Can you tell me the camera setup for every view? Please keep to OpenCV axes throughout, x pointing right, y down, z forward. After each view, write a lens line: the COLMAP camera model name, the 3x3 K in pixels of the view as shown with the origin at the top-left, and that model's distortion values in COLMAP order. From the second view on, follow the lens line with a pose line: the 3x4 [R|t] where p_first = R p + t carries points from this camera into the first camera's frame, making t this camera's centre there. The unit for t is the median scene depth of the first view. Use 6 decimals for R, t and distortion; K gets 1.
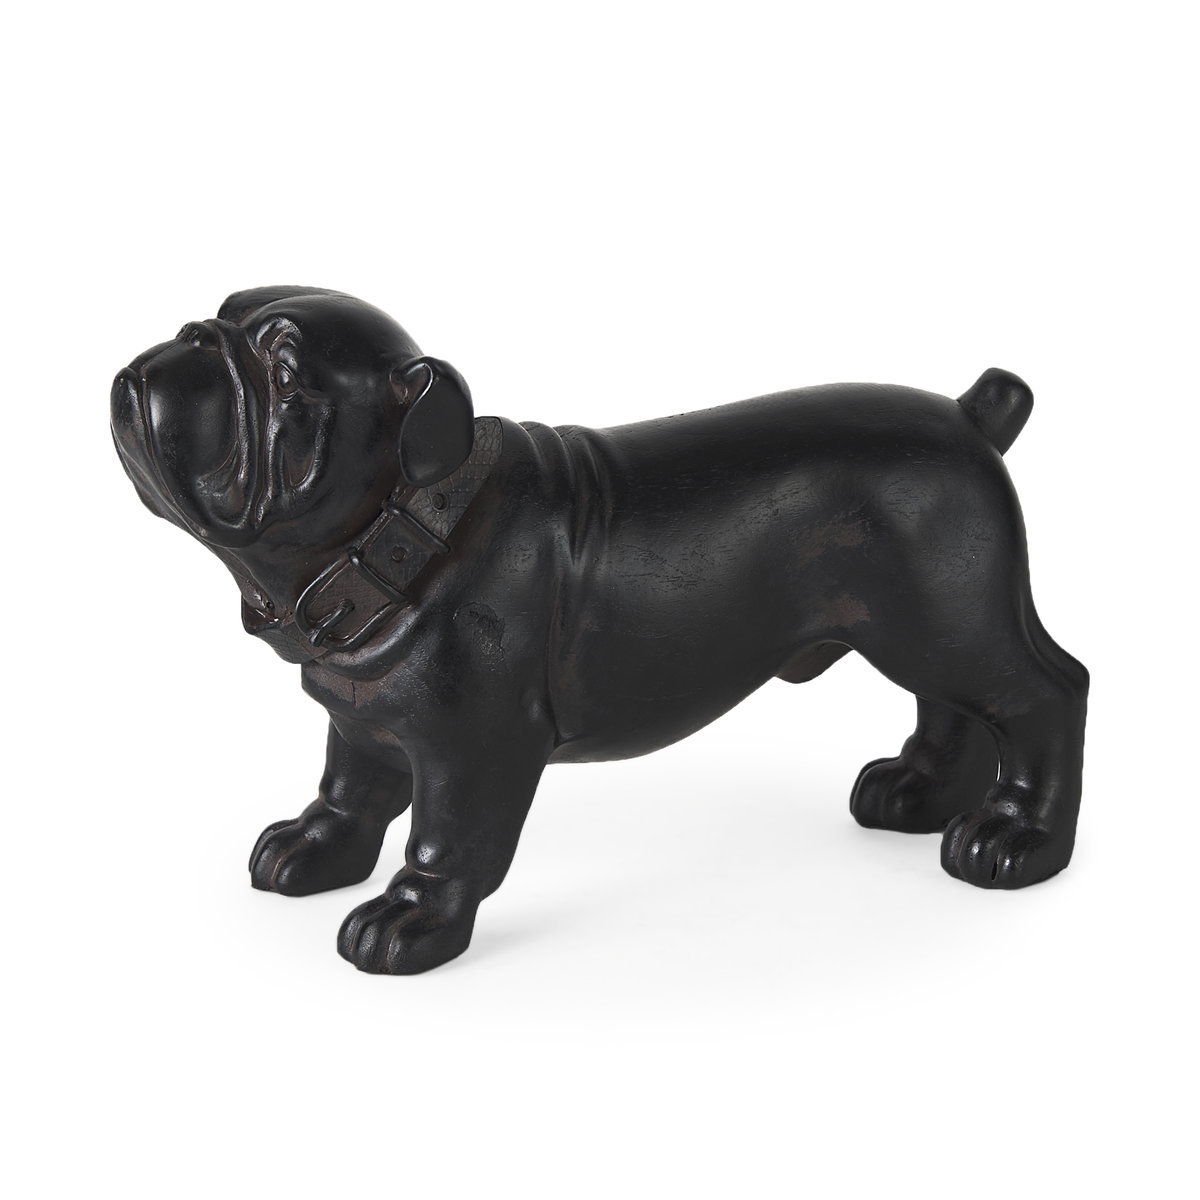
lens RADIAL K [[3882.2, 0, 600.0], [0, 3882.2, 600.0], [0, 0, 1]] dist [-0.070250, 1.342538]
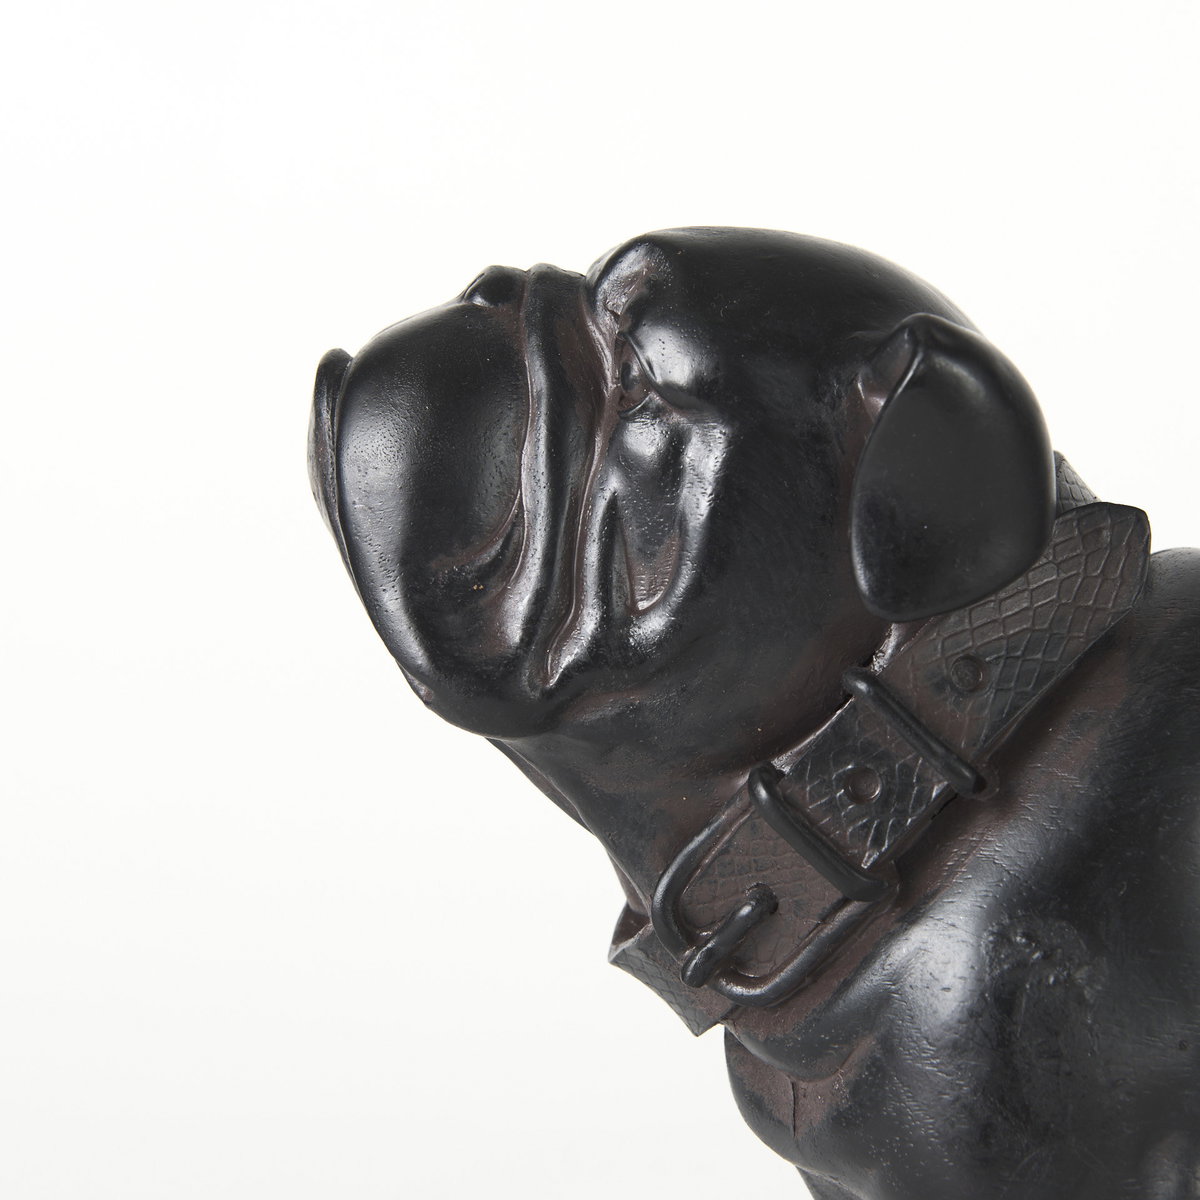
lens RADIAL K [[3882.2, 0, 600.0], [0, 3882.2, 600.0], [0, 0, 1]] dist [-0.070250, 1.342538]
pose [[0.930024, 0.058549, -0.362806, 0.075150], [-0.117770, 0.982645, -0.143316, 0.032730], [0.348118, 0.176015, 0.920778, 0.561141]]
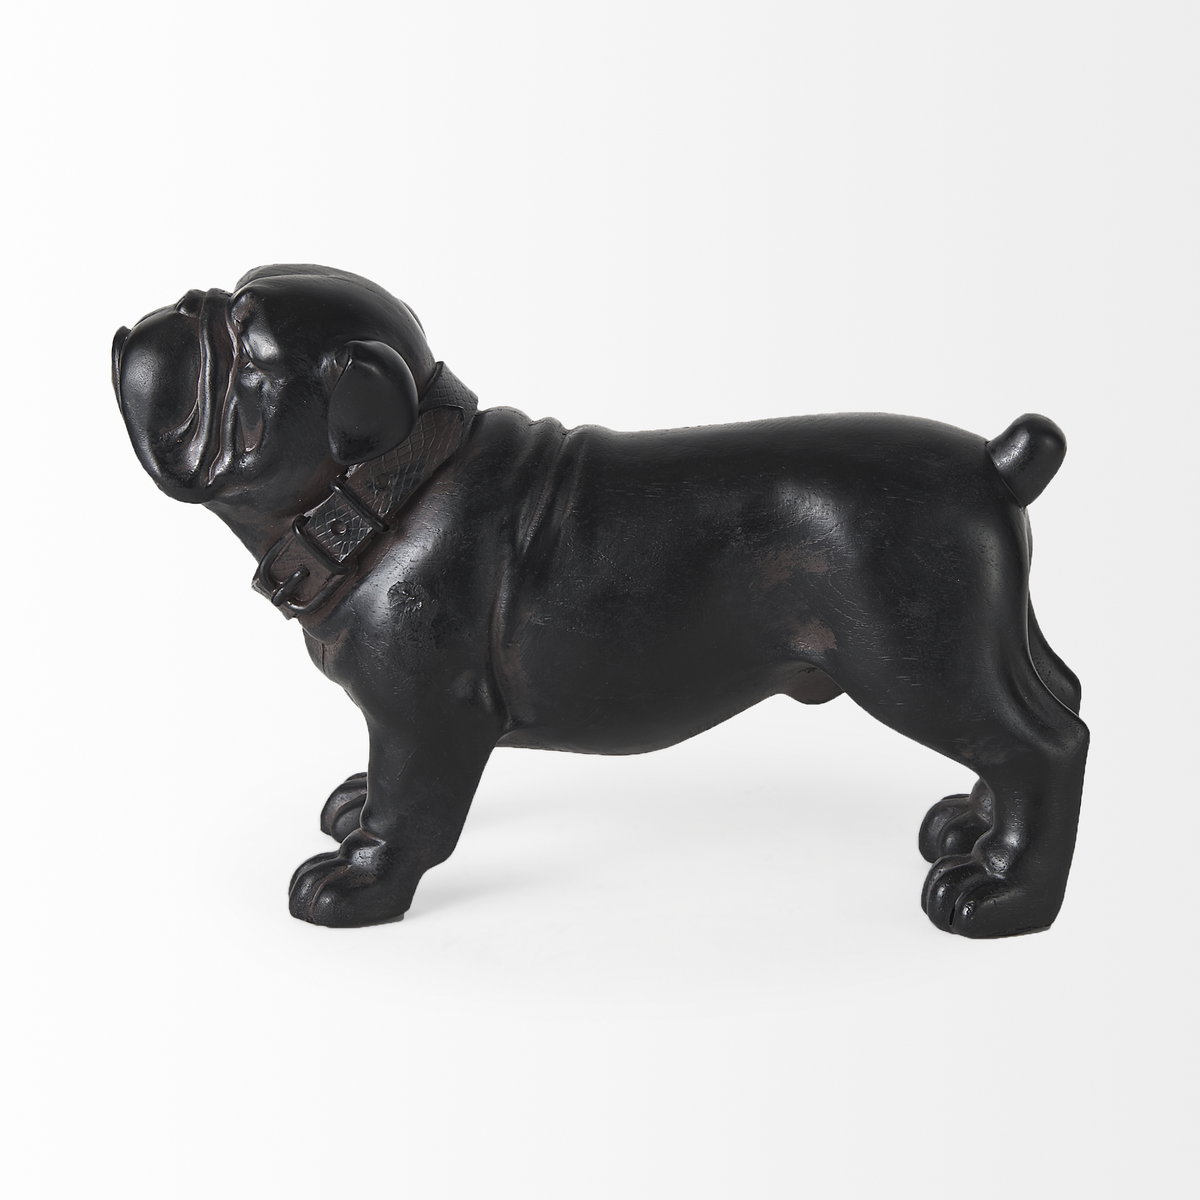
lens RADIAL K [[3882.2, 0, 600.0], [0, 3882.2, 600.0], [0, 0, 1]] dist [-0.070250, 1.342538]
pose [[0.930182, 0.119934, -0.346955, 0.366412], [-0.117236, 0.992685, 0.028839, -0.029675], [0.347876, 0.013850, 0.937438, 0.038458]]
